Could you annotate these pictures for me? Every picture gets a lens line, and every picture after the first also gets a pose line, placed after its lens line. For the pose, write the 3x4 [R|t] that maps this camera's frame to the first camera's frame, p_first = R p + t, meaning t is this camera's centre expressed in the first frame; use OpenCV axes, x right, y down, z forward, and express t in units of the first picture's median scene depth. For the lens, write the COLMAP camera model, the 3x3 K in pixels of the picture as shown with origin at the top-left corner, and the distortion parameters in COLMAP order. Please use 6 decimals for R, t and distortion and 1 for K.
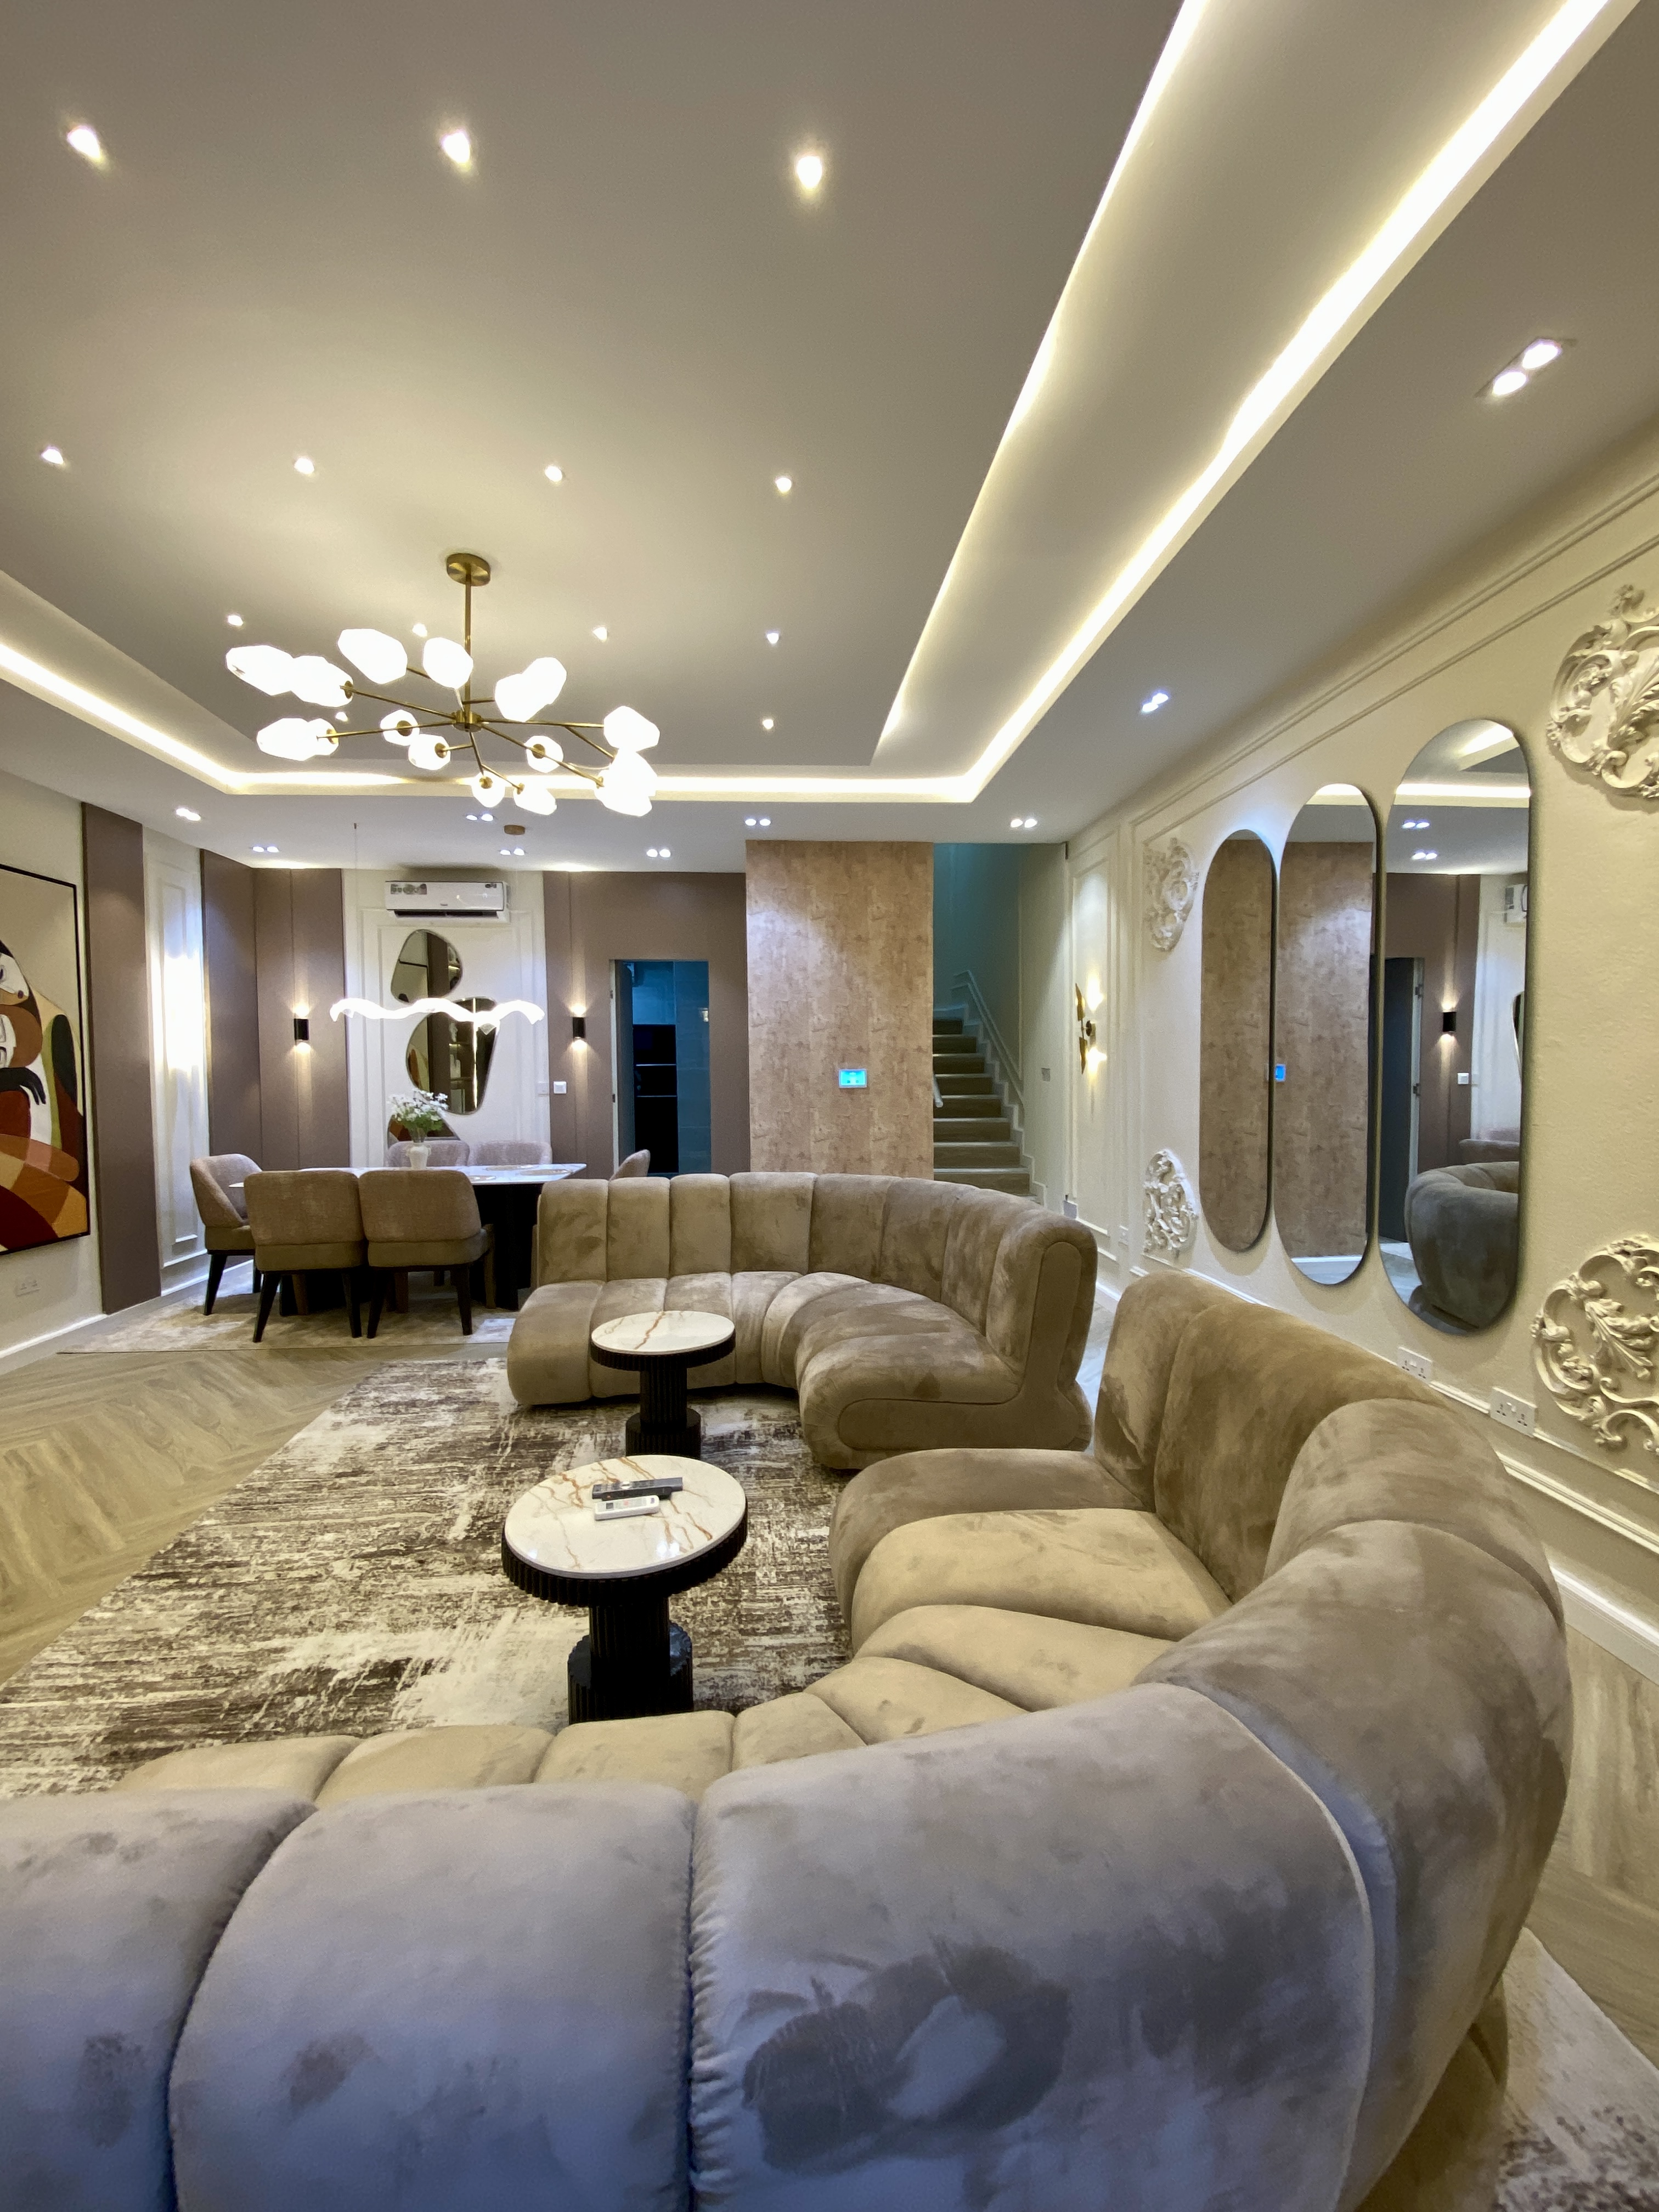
lens RADIAL K [[888.3, 0, 825.4], [0, 888.3, 1106.1], [0, 0, 1]] dist [0.015707, -0.017193]
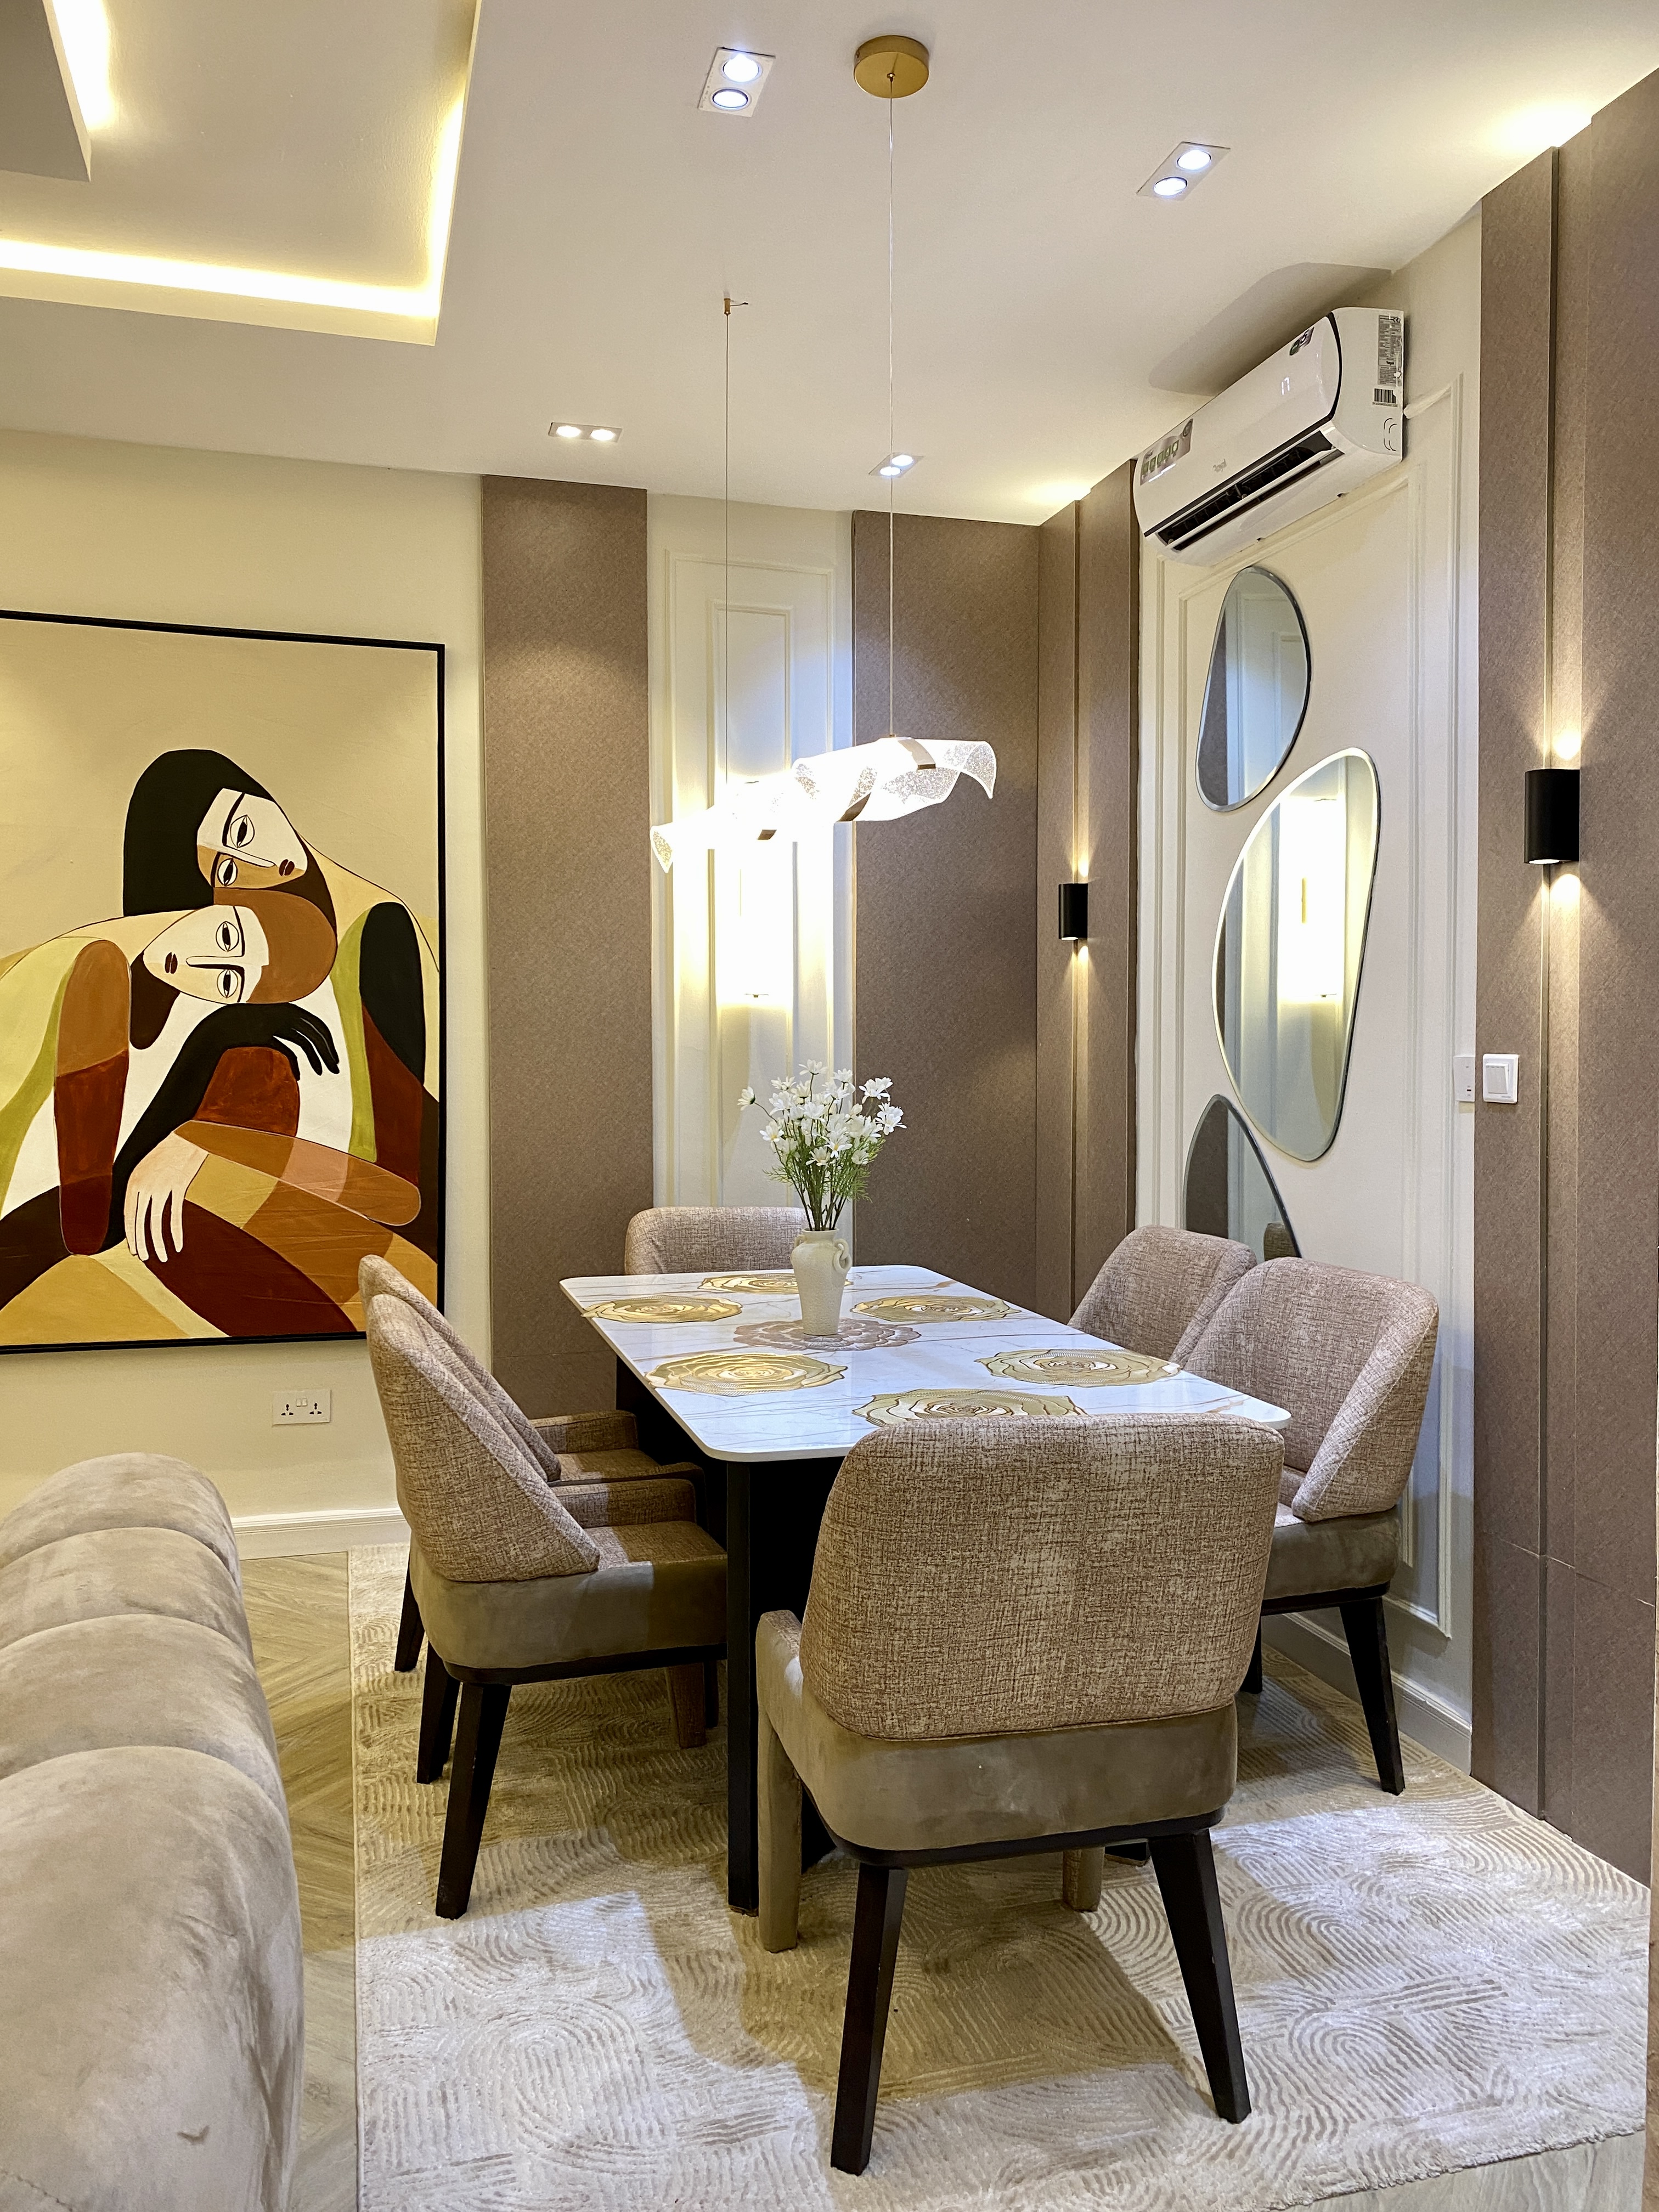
lens RADIAL K [[1683.9, 0, 836.9], [0, 1683.9, 1088.9], [0, 0, 1]] dist [0.032677, -0.041386]
pose [[0.212577, 0.034055, -0.976551, 0.160453], [-0.043077, 0.998748, 0.025452, -0.031800], [0.976194, 0.036656, 0.213777, 1.071294]]
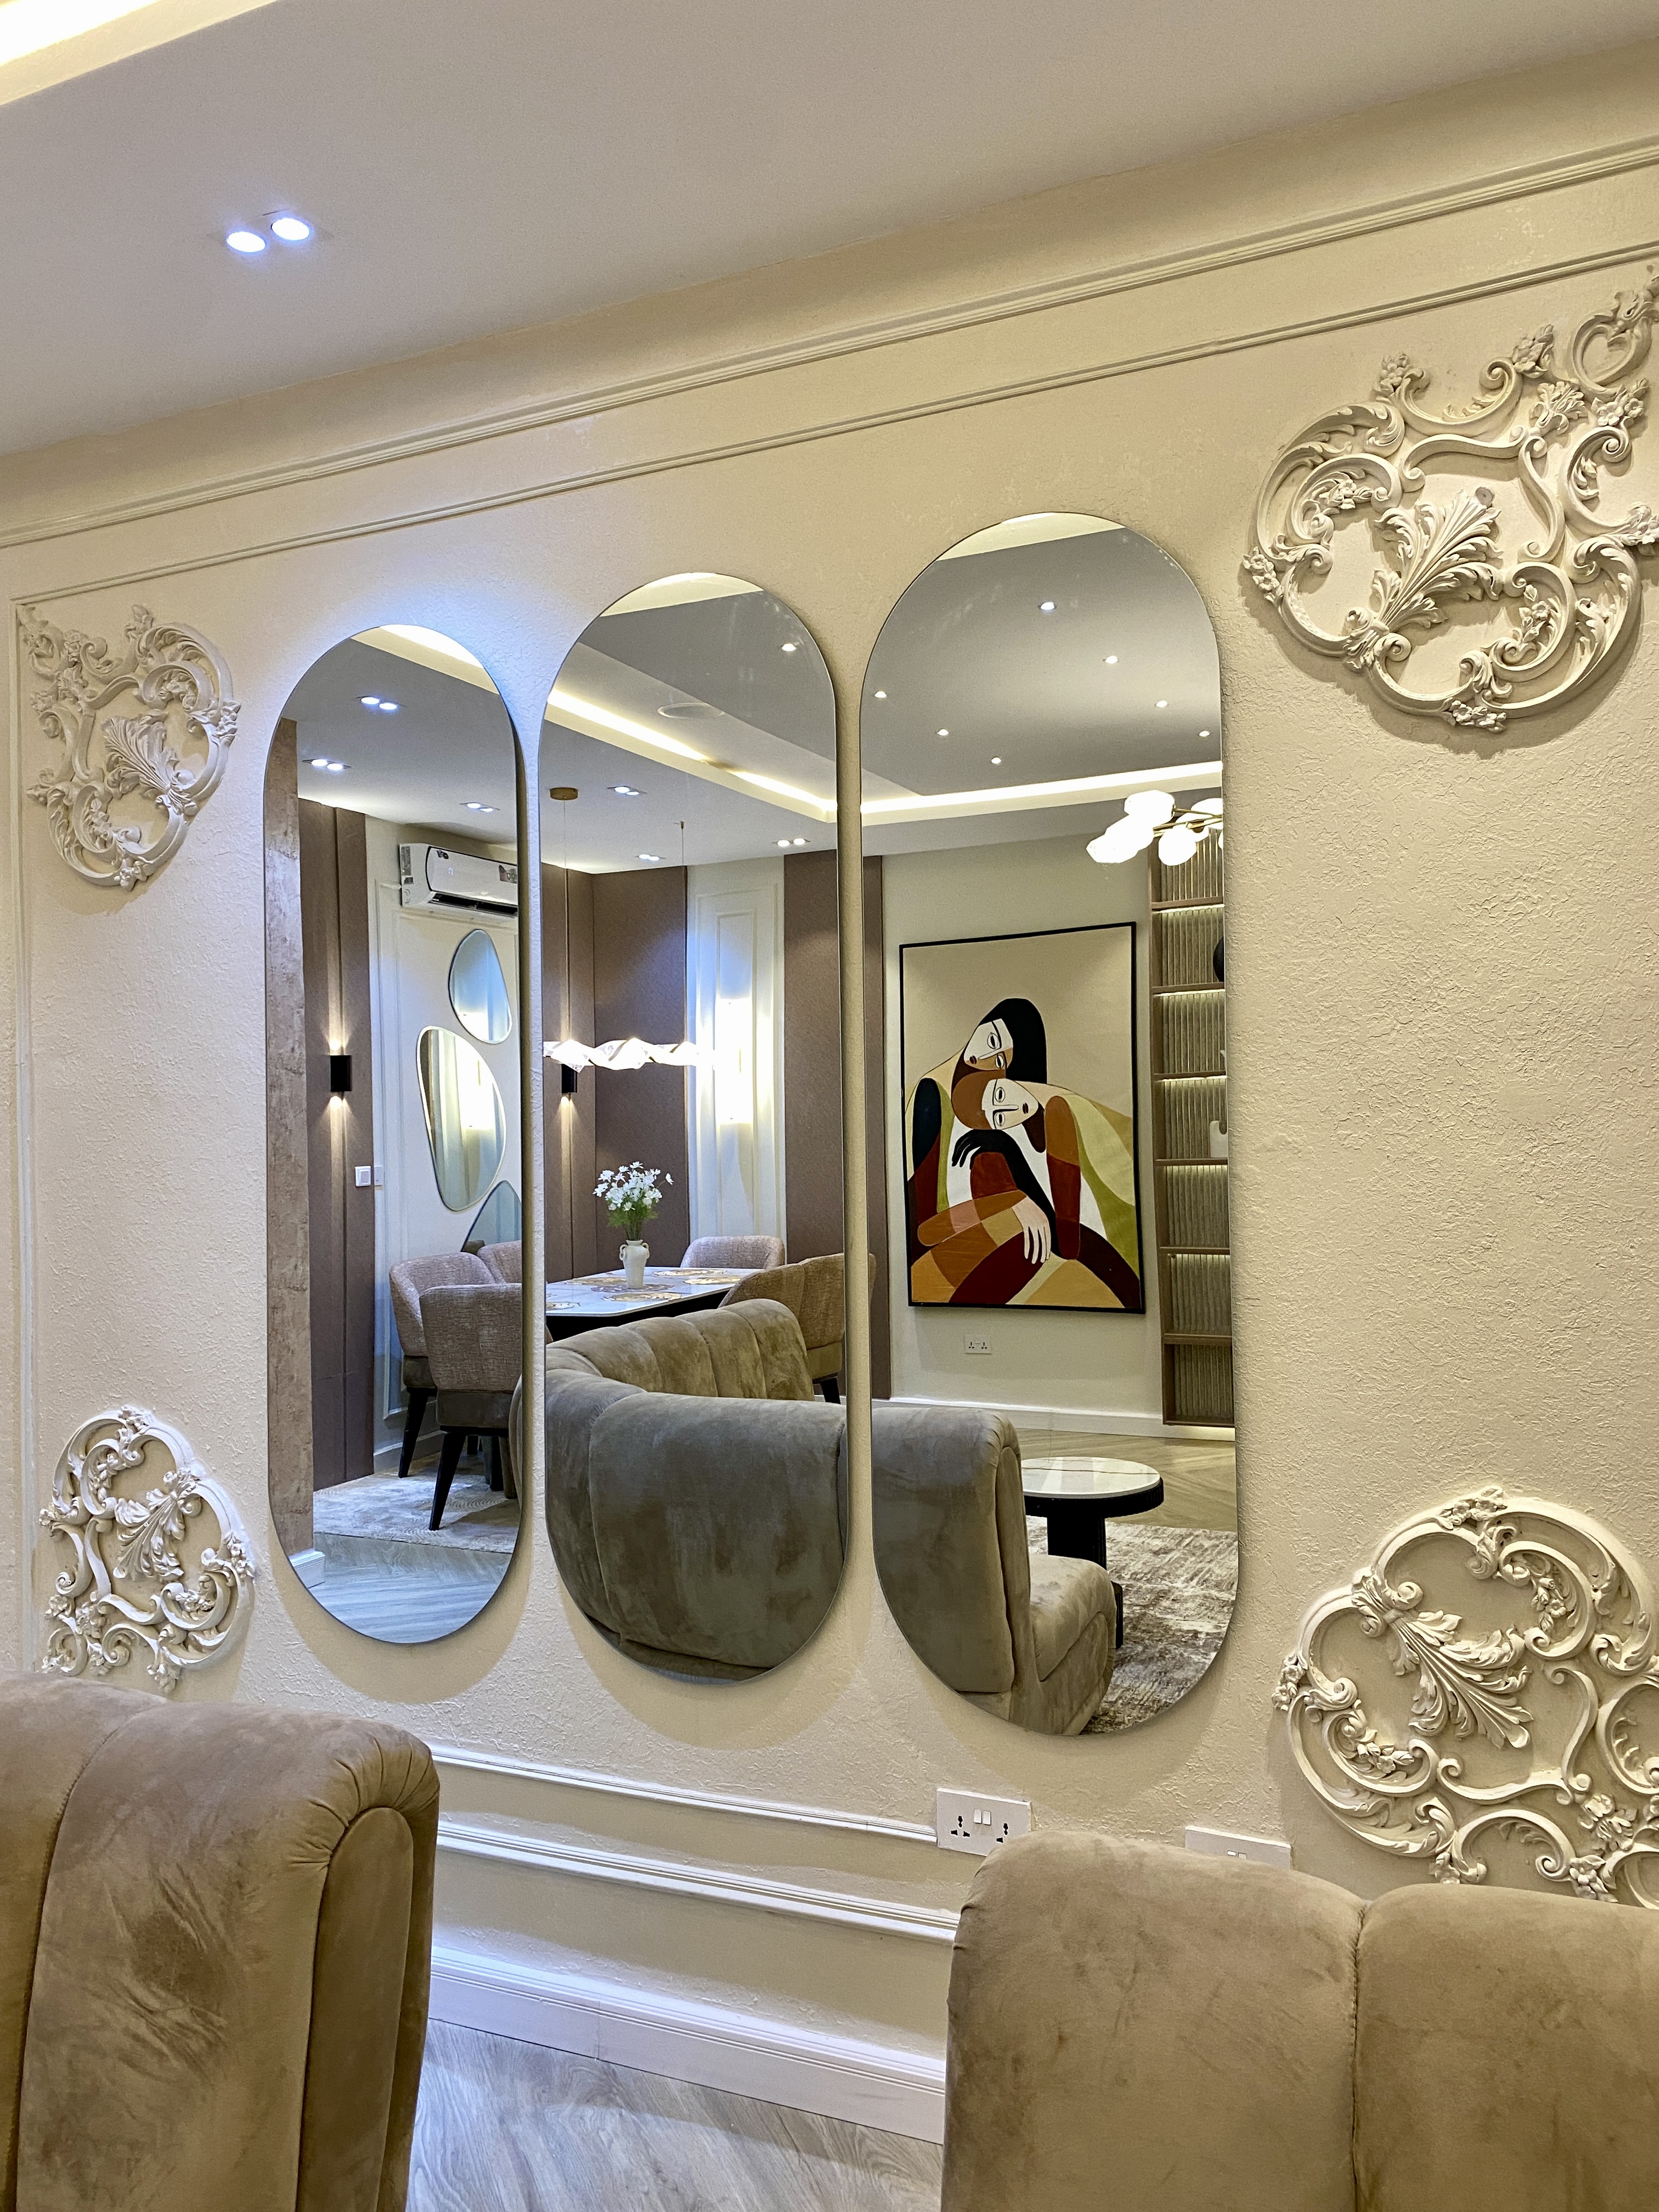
lens RADIAL K [[1683.9, 0, 813.5], [0, 1683.9, 1075.0], [0, 0, 1]] dist [0.032677, -0.041386]
pose [[0.486984, 0.021804, 0.873139, -0.109696], [0.052690, 0.997134, -0.054288, -0.037114], [-0.871820, 0.072443, 0.484439, 0.387054]]
